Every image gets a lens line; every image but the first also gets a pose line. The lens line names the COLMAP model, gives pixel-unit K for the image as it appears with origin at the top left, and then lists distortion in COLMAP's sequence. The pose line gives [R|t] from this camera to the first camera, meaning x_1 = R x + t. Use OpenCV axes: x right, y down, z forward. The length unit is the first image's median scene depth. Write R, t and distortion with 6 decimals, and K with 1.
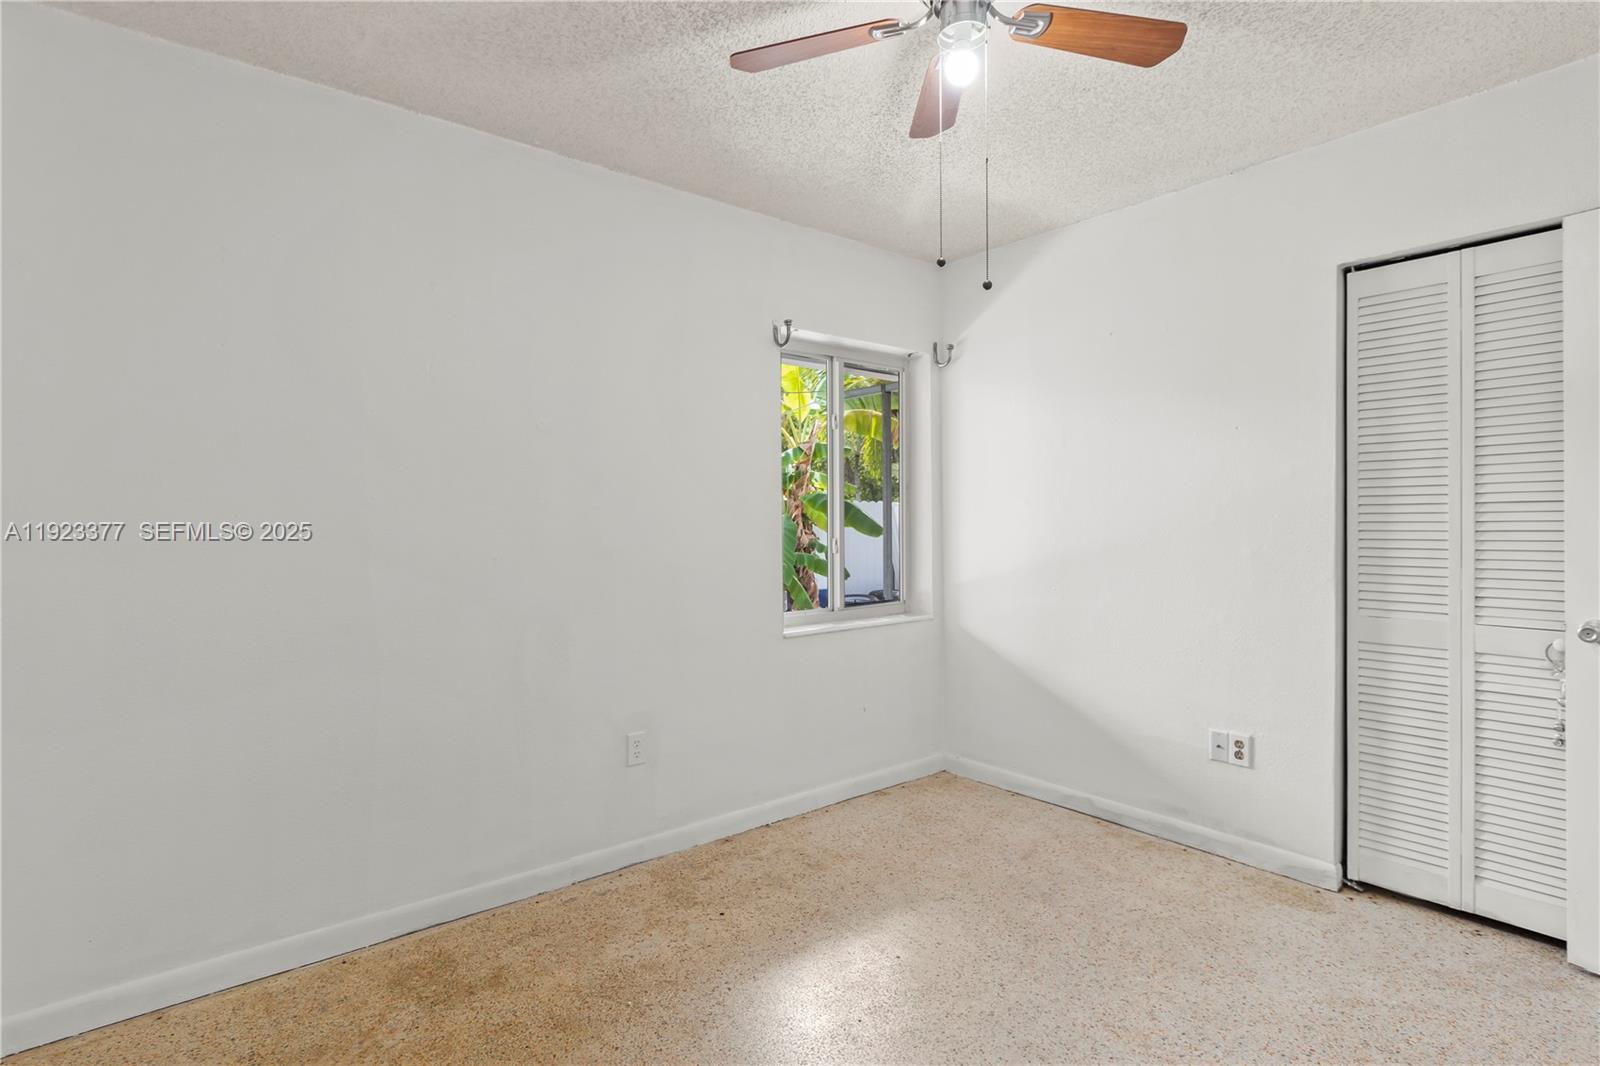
lens RADIAL K [[791.7, 0, 803.2], [0, 791.7, 531.3], [0, 0, 1]] dist [-0.000162, -0.002556]
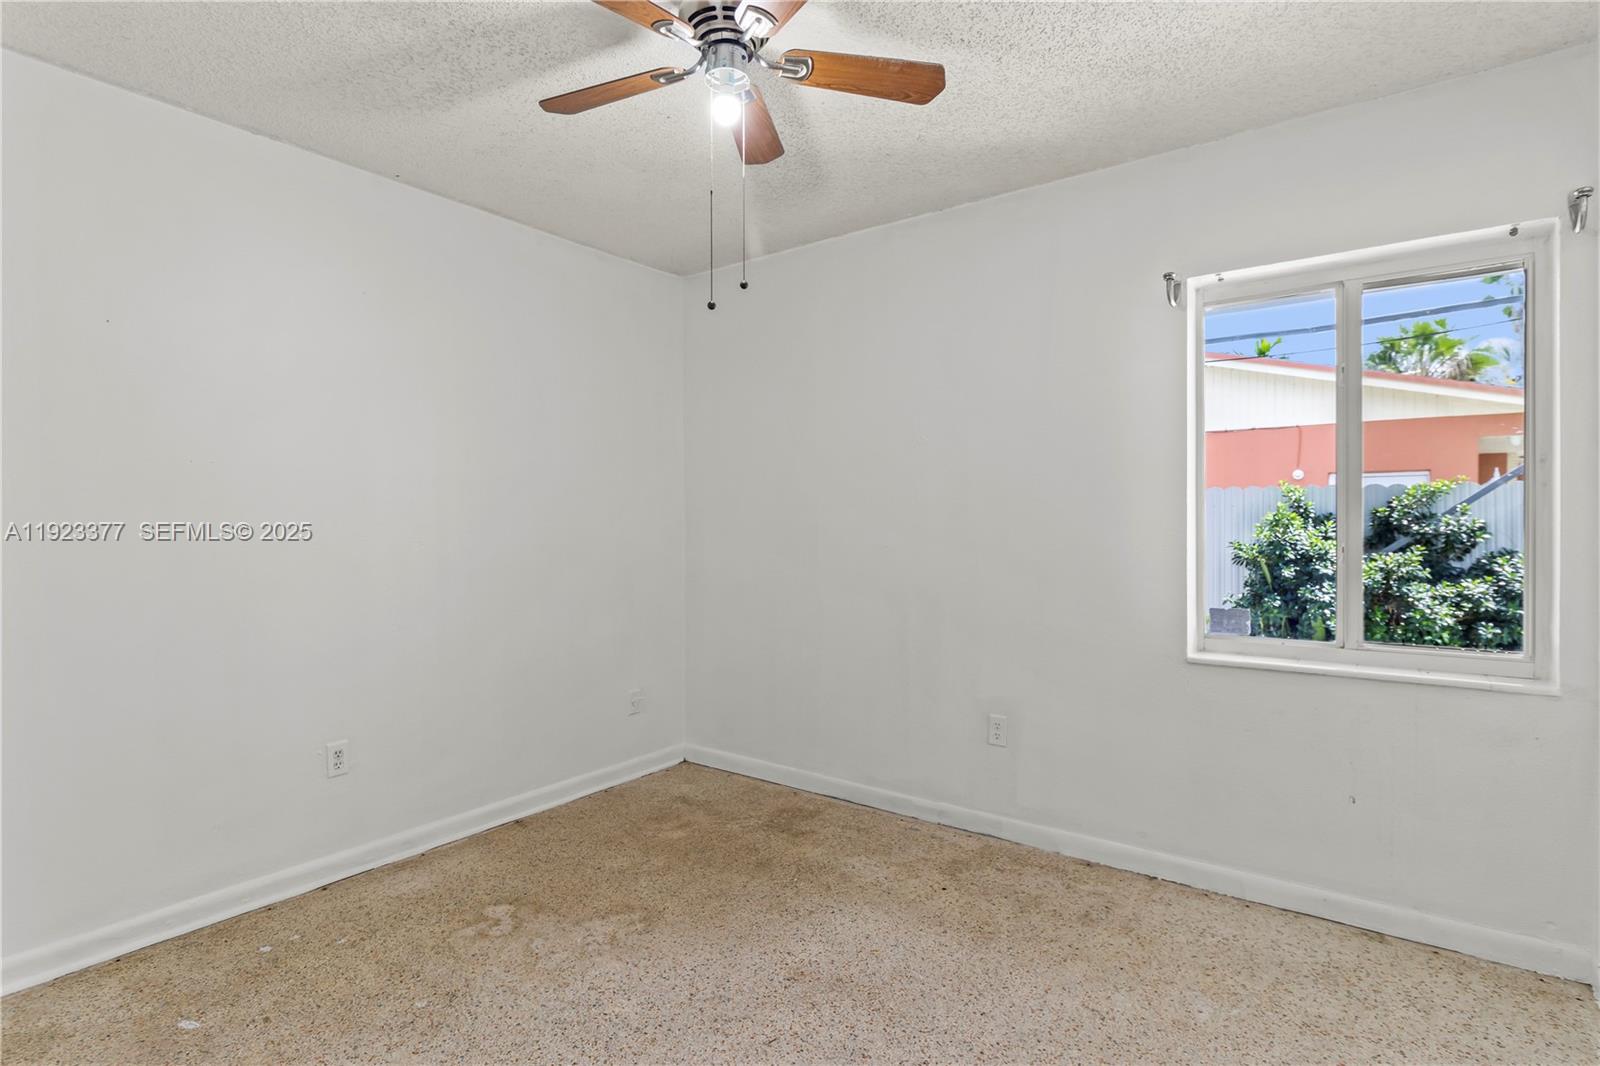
lens RADIAL K [[791.7, 0, 806.2], [0, 791.7, 526.7], [0, 0, 1]] dist [-0.000162, -0.002556]
pose [[0.253581, 0.014311, -0.967208, 0.796093], [-0.011606, 0.999864, 0.011752, -0.010766], [0.967245, 0.008246, 0.253712, 0.502523]]
